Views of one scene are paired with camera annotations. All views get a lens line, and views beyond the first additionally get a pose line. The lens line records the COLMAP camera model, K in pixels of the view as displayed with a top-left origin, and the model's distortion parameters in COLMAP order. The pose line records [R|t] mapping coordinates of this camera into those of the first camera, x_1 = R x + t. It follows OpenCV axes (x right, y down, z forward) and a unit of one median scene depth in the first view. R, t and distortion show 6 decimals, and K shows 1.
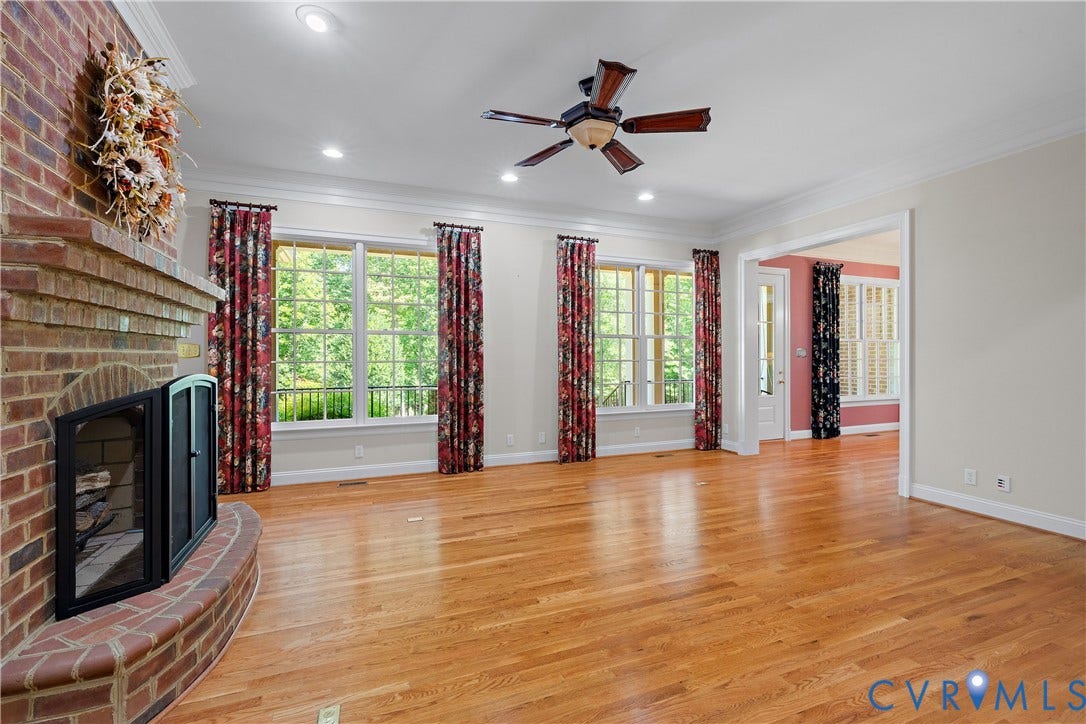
lens RADIAL K [[466.8, 0, 545.3], [0, 466.8, 356.4], [0, 0, 1]] dist [-0.004639, -0.000107]
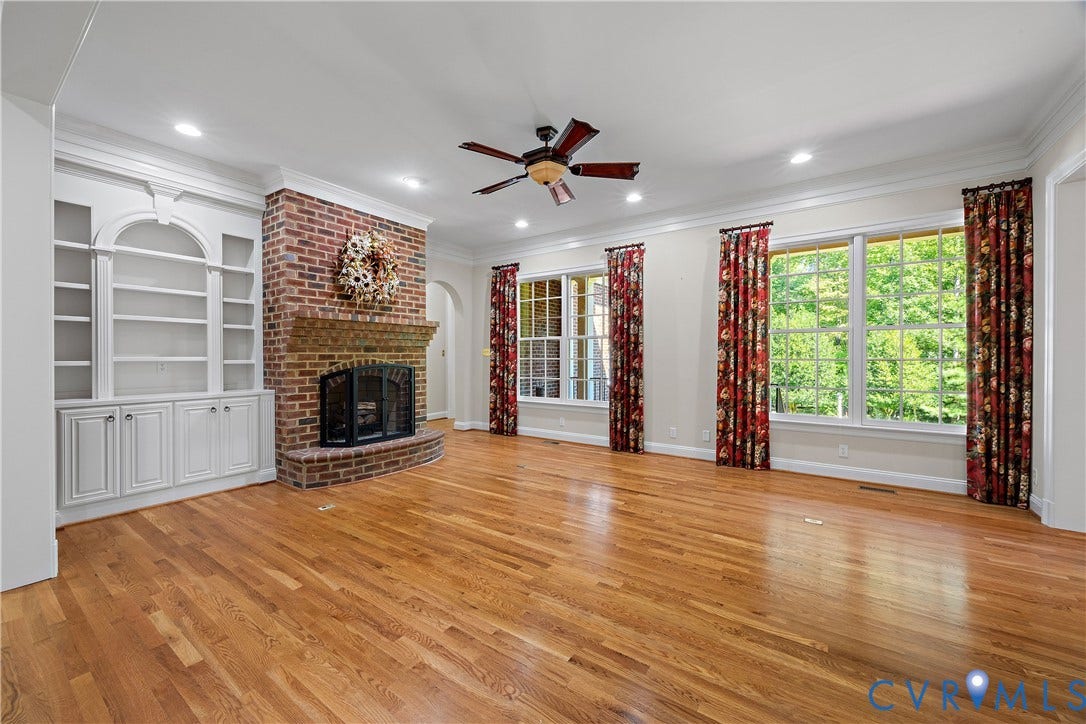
lens RADIAL K [[419.8, 0, 546.3], [0, 419.8, 359.8], [0, 0, 1]] dist [0.000128, 0.000178]
pose [[0.553229, 0.007842, -0.832992, 0.695072], [0.001708, 0.999943, 0.010548, 0.000399], [0.833027, -0.007259, 0.553184, 0.267861]]
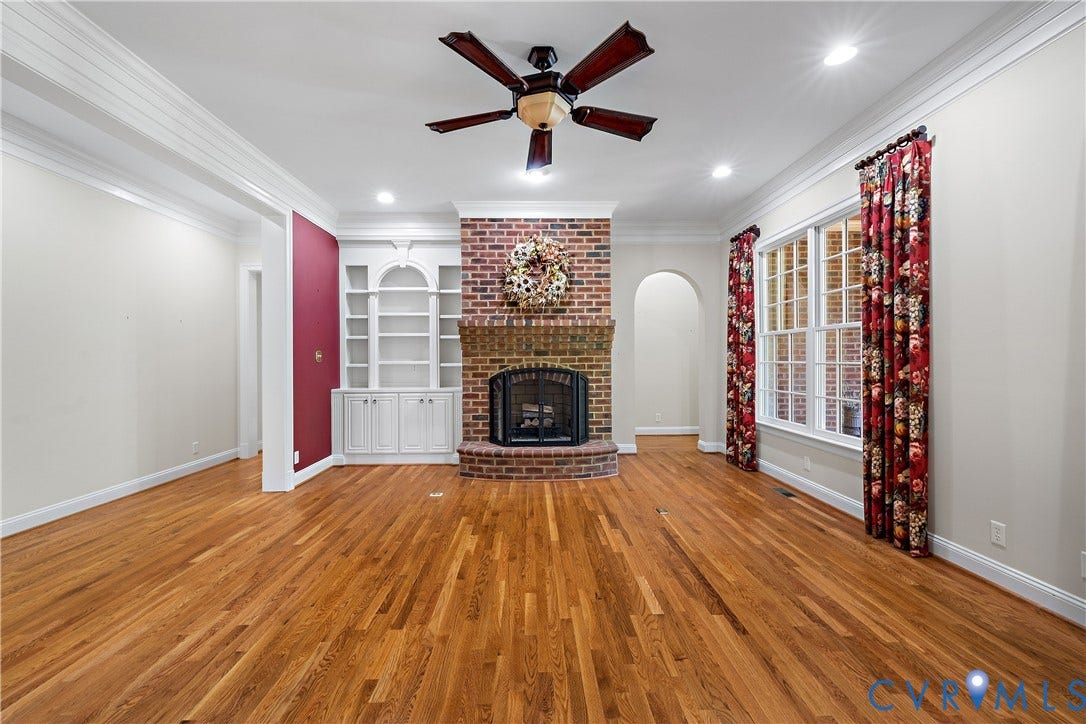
lens RADIAL K [[443.7, 0, 543.4], [0, 443.7, 359.6], [0, 0, 1]] dist [0.007700, -0.000935]
pose [[-0.345380, 0.005044, -0.938450, 0.618391], [0.008112, 0.999964, 0.002389, -0.001497], [0.938428, -0.006788, -0.345408, 0.884073]]
